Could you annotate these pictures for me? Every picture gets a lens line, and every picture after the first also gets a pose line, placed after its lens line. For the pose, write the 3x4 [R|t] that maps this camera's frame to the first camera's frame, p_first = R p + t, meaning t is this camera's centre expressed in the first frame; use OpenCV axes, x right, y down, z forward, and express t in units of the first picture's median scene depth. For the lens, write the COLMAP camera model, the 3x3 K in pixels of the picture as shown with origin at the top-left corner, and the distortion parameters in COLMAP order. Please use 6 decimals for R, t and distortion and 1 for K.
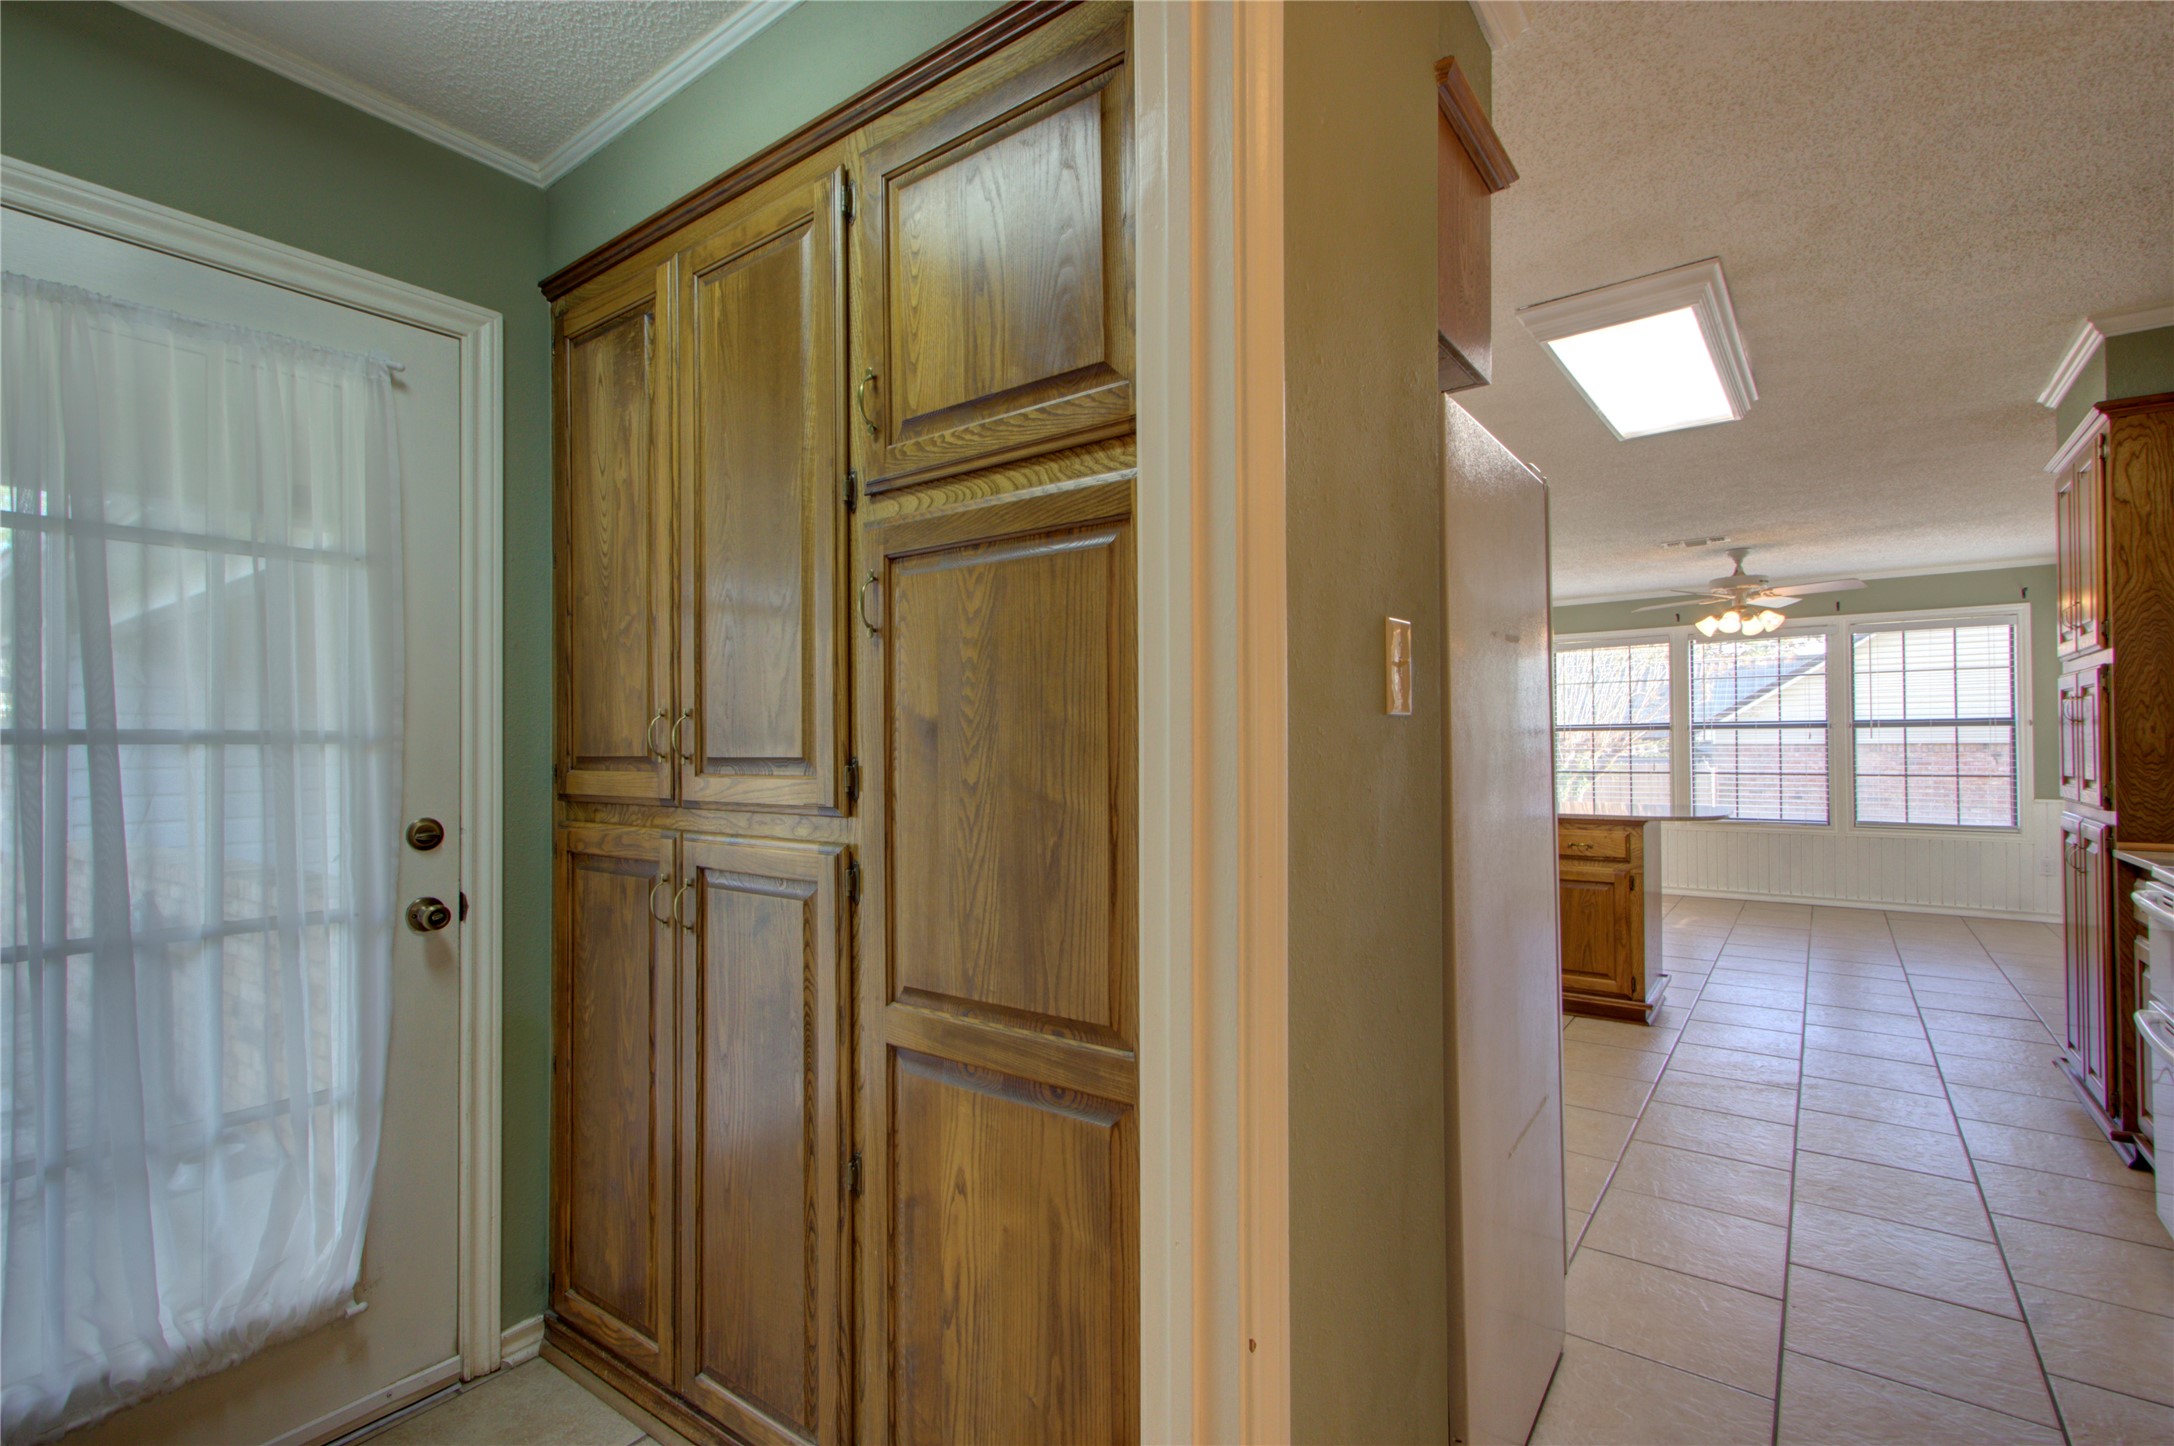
lens RADIAL K [[996.9, 0, 1090.3], [0, 996.9, 732.7], [0, 0, 1]] dist [0.012415, 0.001438]
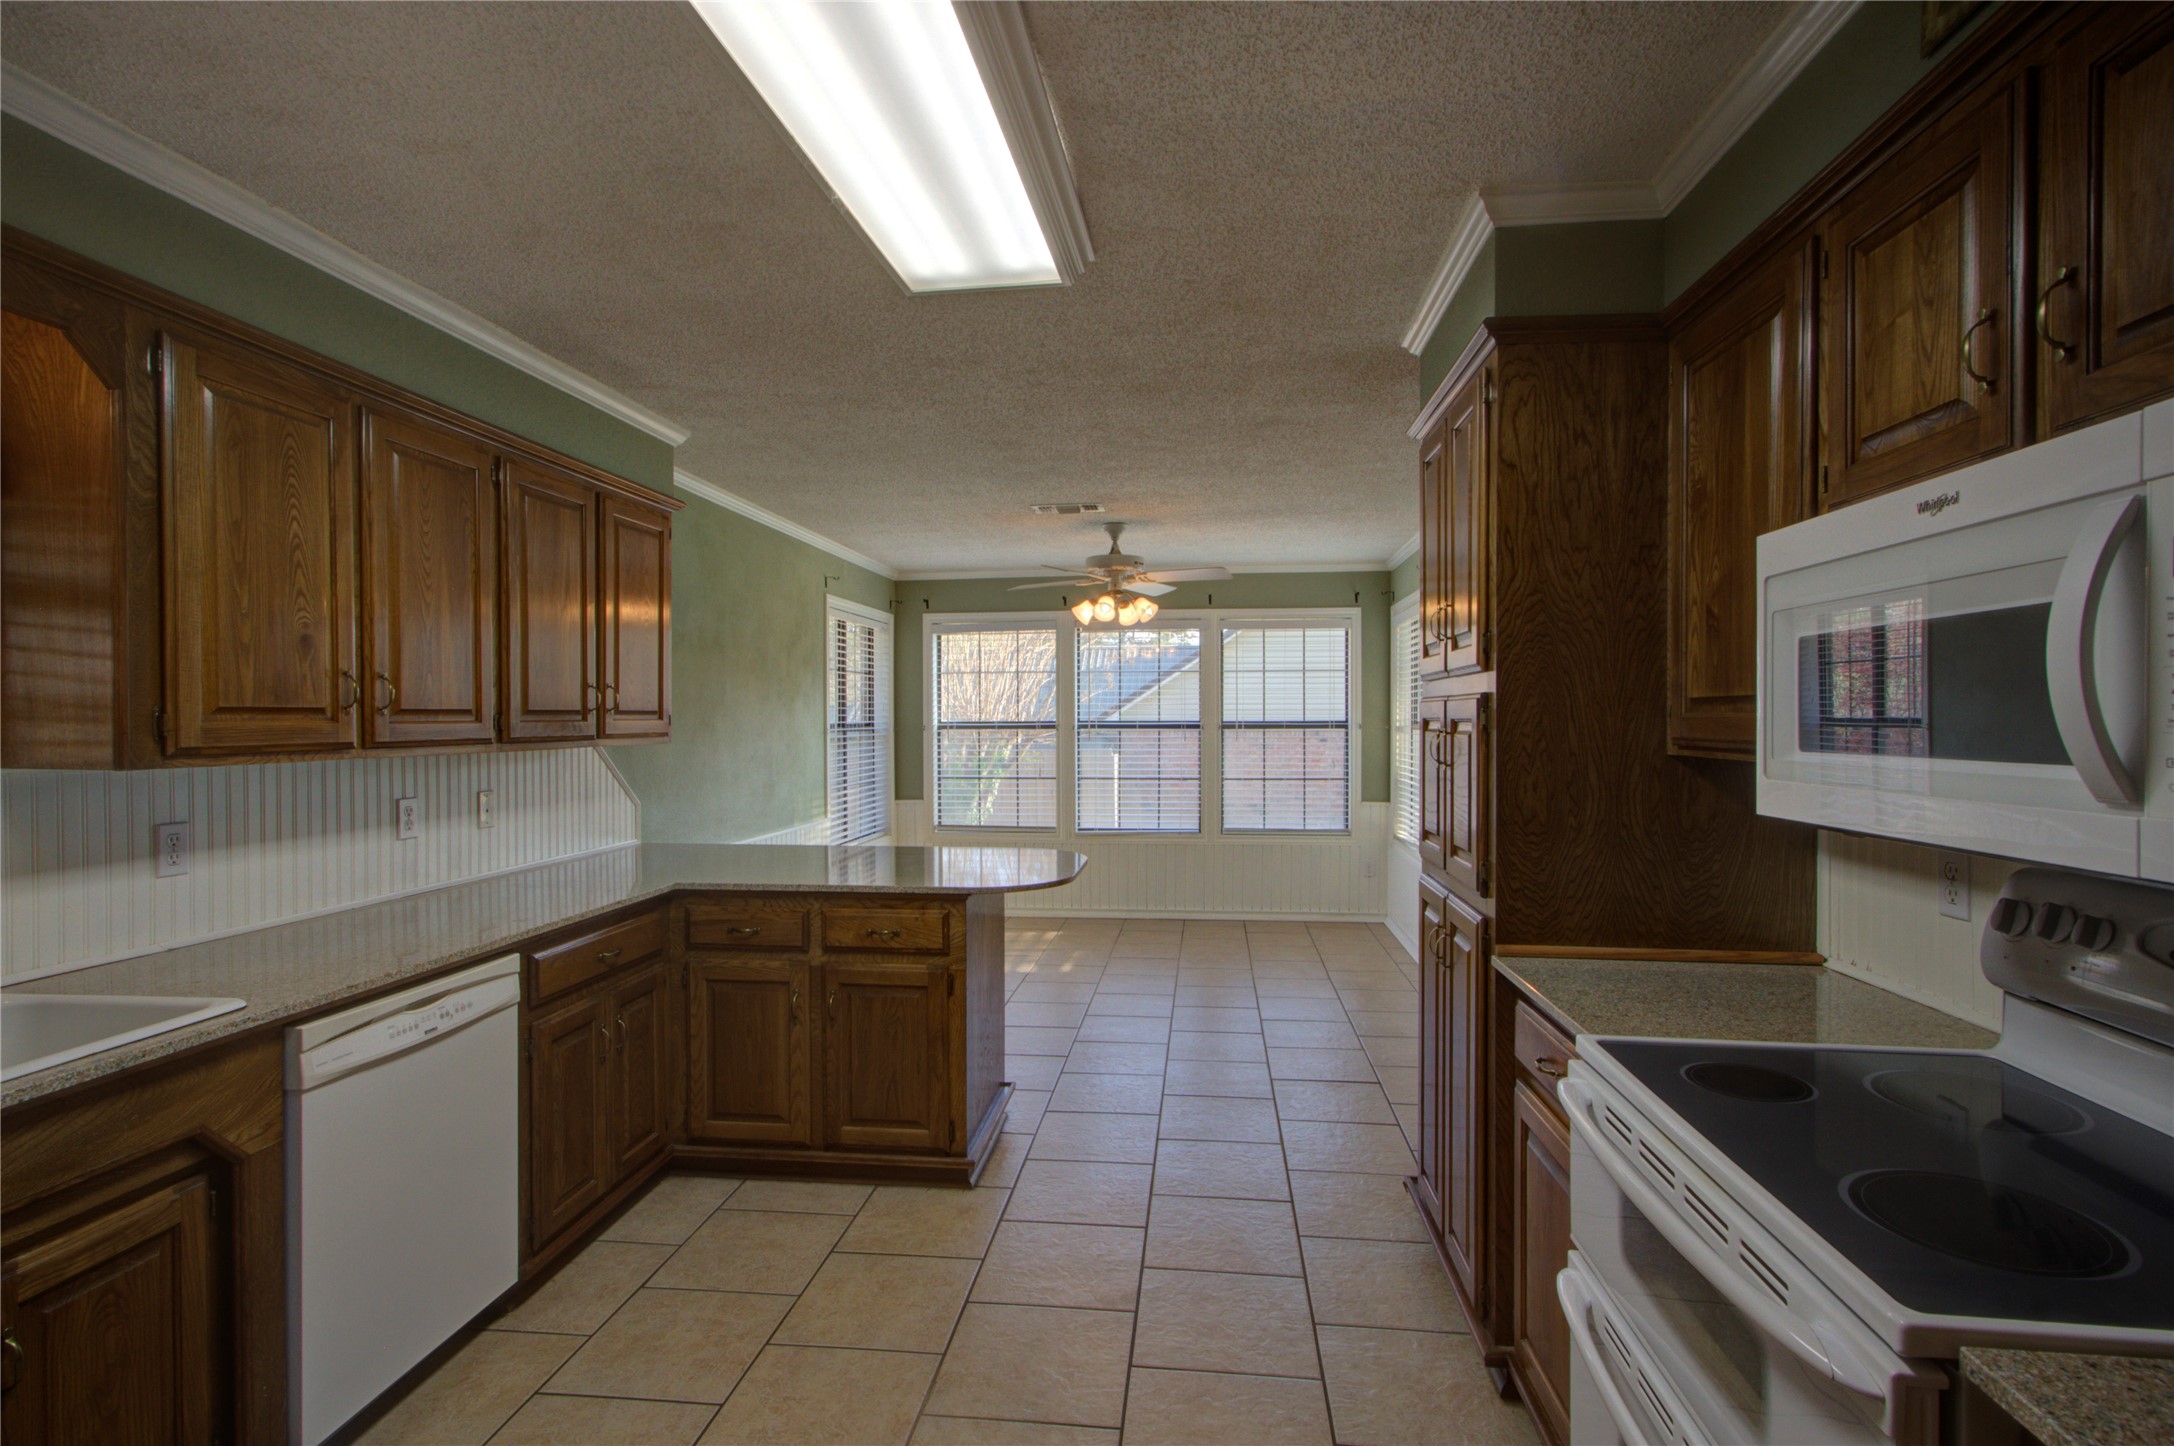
lens RADIAL K [[1071.6, 0, 1085.3], [0, 1071.6, 732.5], [0, 0, 1]] dist [0.000692, 0.001851]
pose [[0.869074, -0.001873, 0.494678, 0.173522], [-0.009130, 0.999762, 0.019826, -0.023800], [-0.494598, -0.021746, 0.868850, 0.217883]]
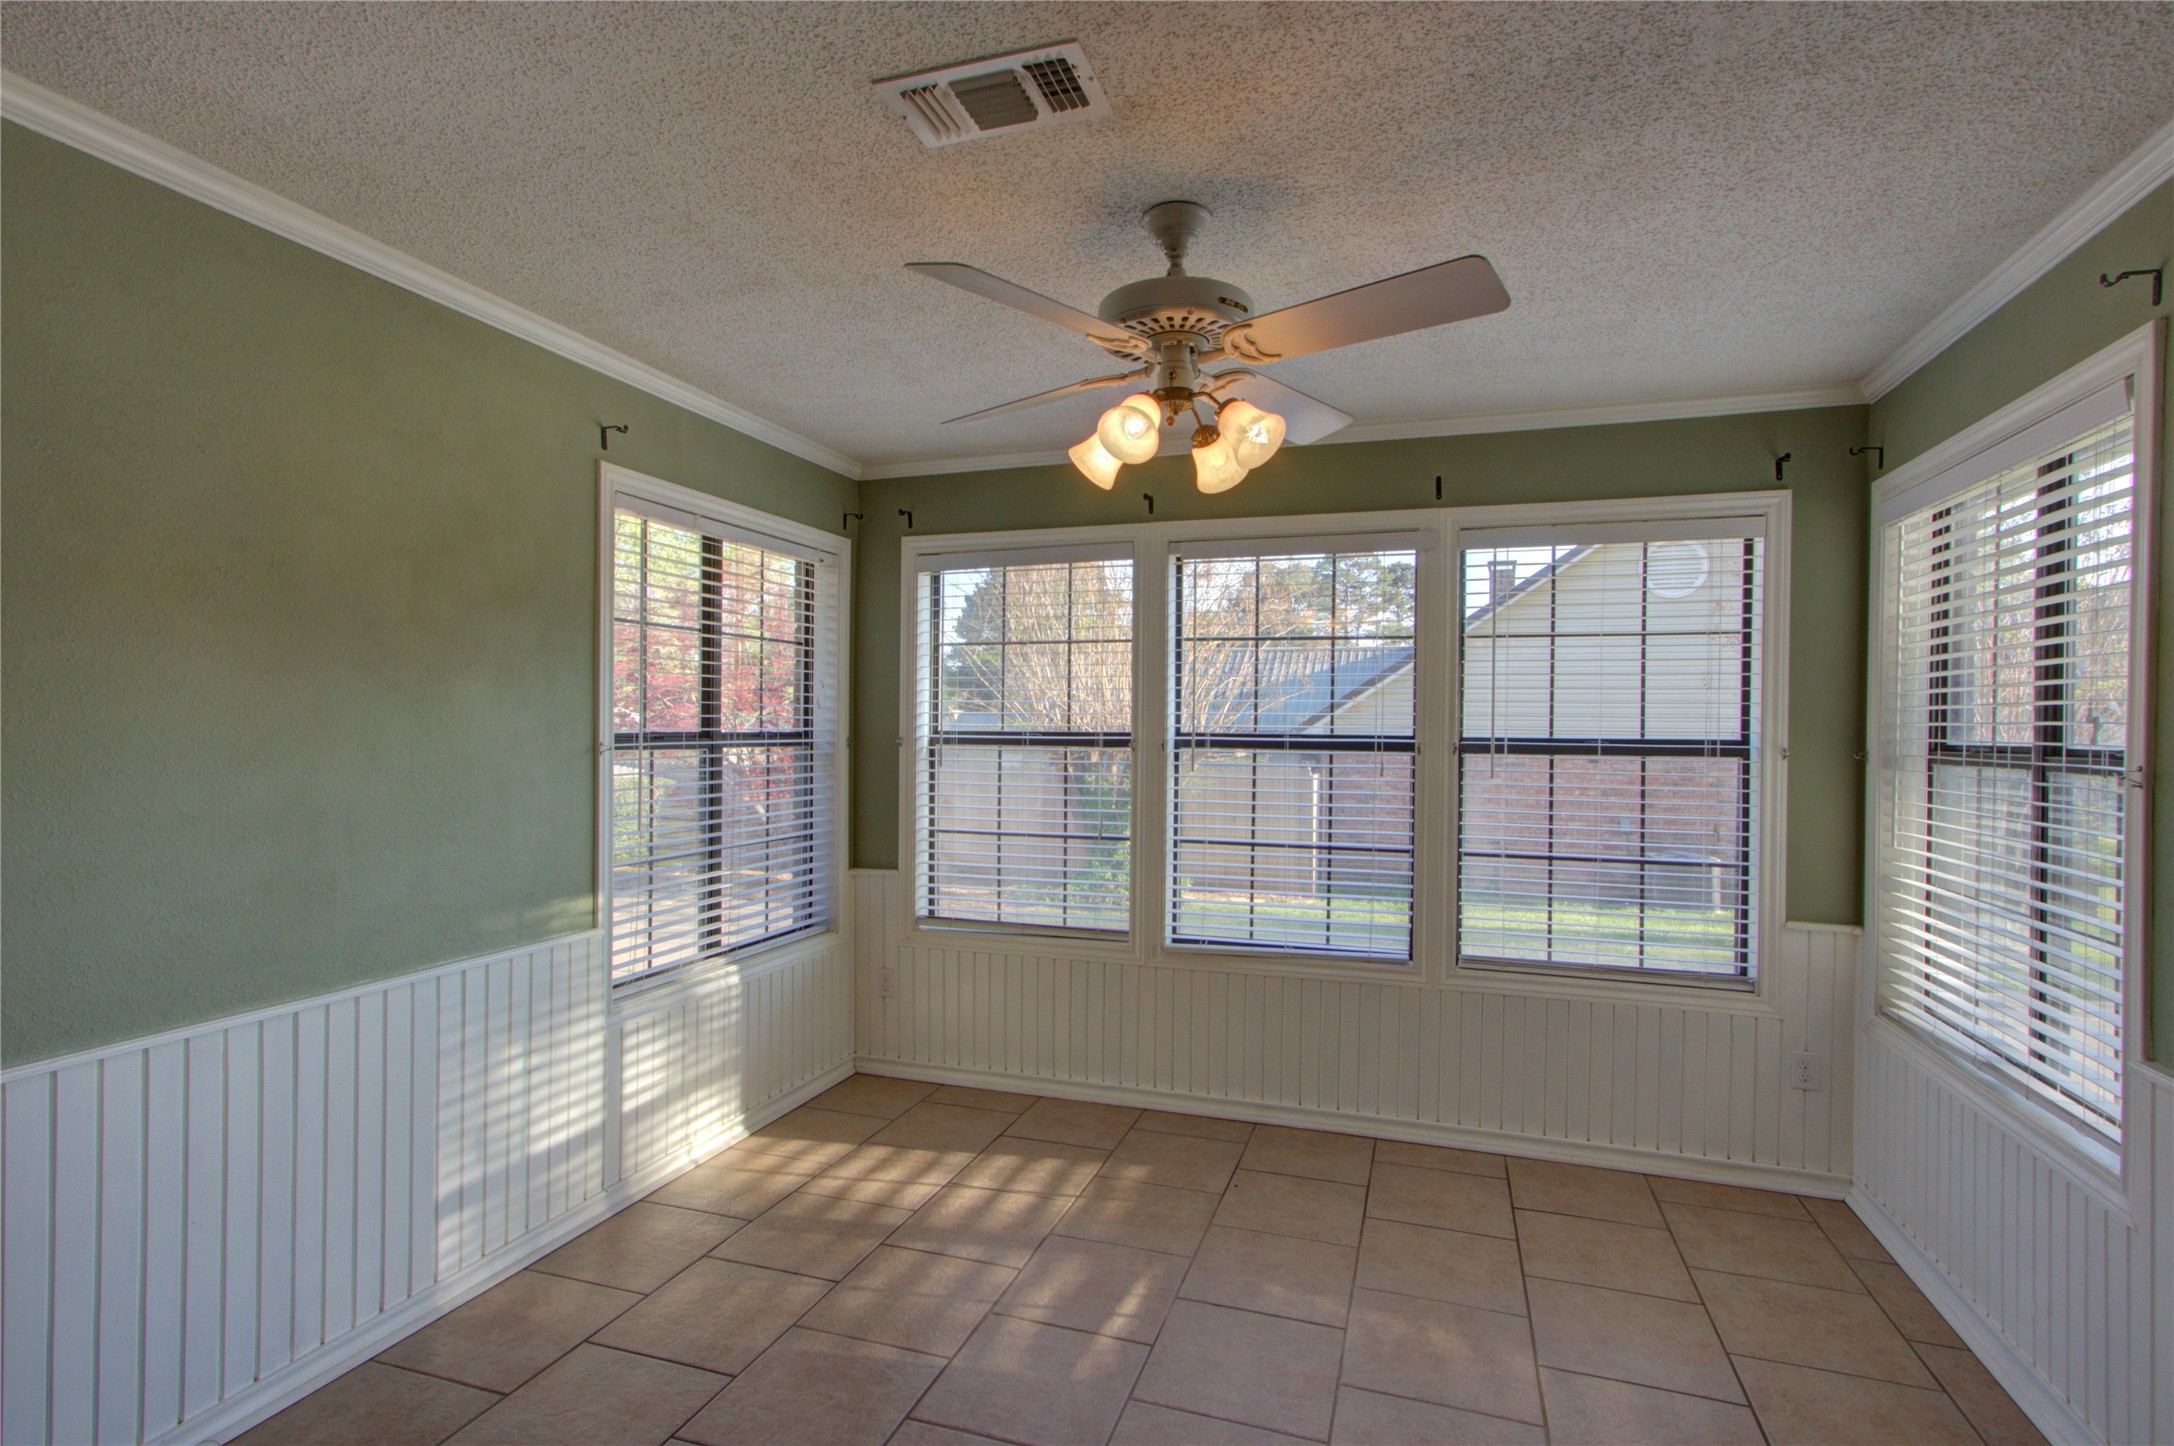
lens RADIAL K [[1071.6, 0, 1085.3], [0, 1071.6, 732.5], [0, 0, 1]] dist [0.000692, 0.001851]
pose [[0.948035, 0.015451, 0.317790, 0.504081], [-0.020960, 0.999683, 0.013923, -0.020750], [-0.317474, -0.019861, 0.948059, 0.674474]]
